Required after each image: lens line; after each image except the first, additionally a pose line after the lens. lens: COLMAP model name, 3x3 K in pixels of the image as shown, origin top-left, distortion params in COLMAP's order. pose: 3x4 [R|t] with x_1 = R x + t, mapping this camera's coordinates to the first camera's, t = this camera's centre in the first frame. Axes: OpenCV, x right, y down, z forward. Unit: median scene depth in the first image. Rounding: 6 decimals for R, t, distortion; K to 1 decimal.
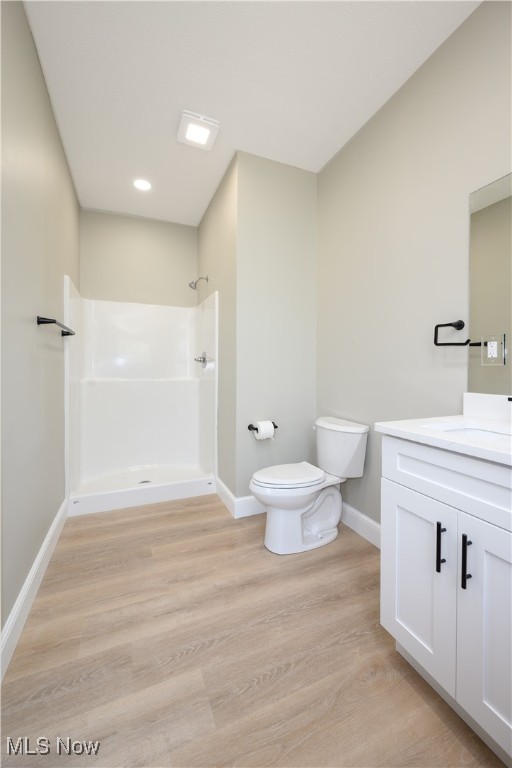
lens RADIAL K [[309.5, 0, 256.5], [0, 309.5, 370.7], [0, 0, 1]] dist [0.000727, 0.000374]
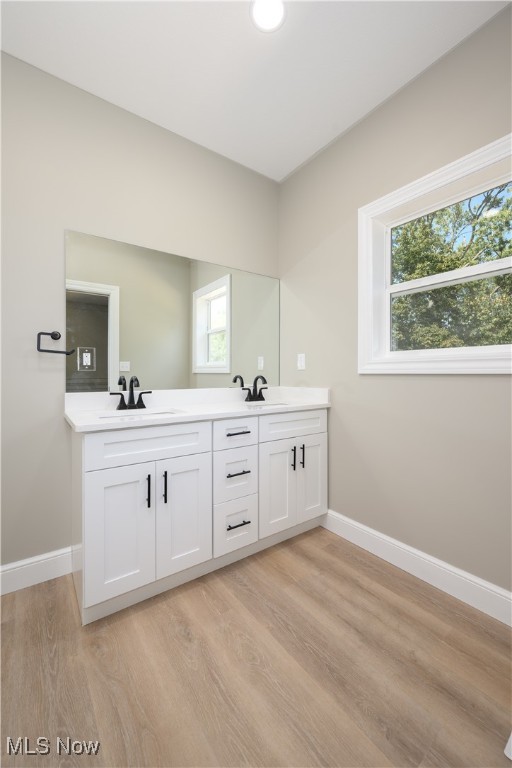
lens RADIAL K [[309.5, 0, 255.9], [0, 309.5, 377.7], [0, 0, 1]] dist [0.000727, 0.000374]
pose [[-0.232492, -0.006623, 0.972576, -0.708810], [0.016041, 0.999815, 0.010643, 0.010552], [-0.972466, 0.018075, -0.232343, 0.593824]]
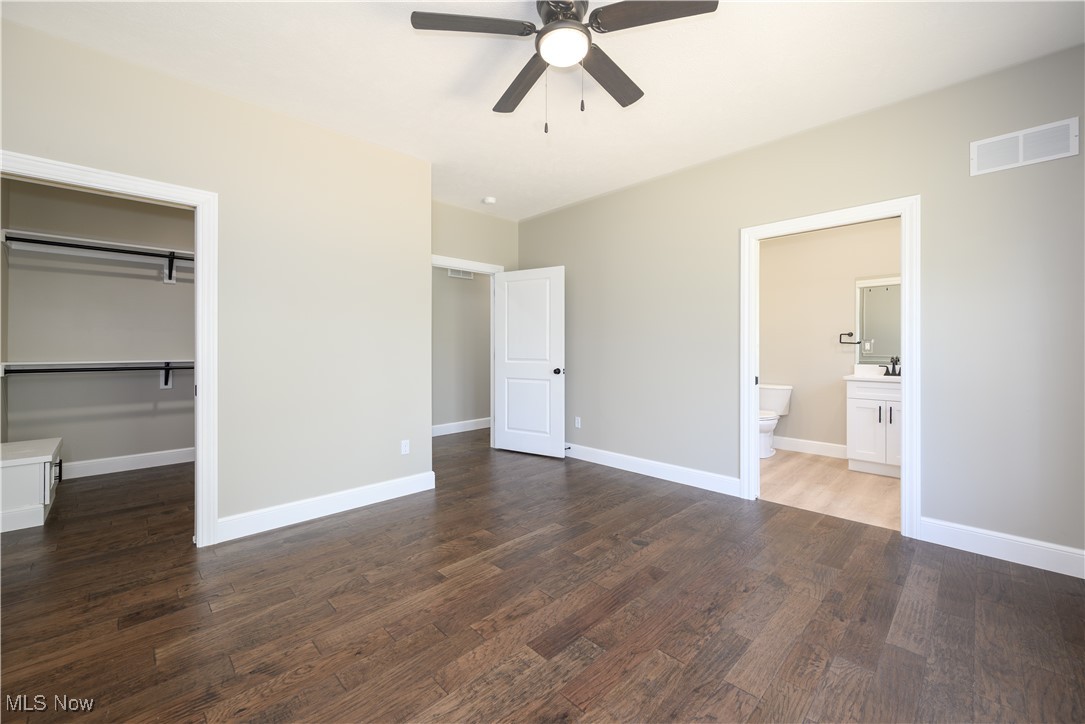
lens RADIAL K [[437.2, 0, 543.0], [0, 437.2, 355.1], [0, 0, 1]] dist [0.000727, 0.000374]
pose [[0.925189, 0.001123, 0.379505, -2.823151], [0.001832, 0.999971, -0.007424, 0.020640], [-0.379503, 0.007564, 0.925160, -1.167253]]
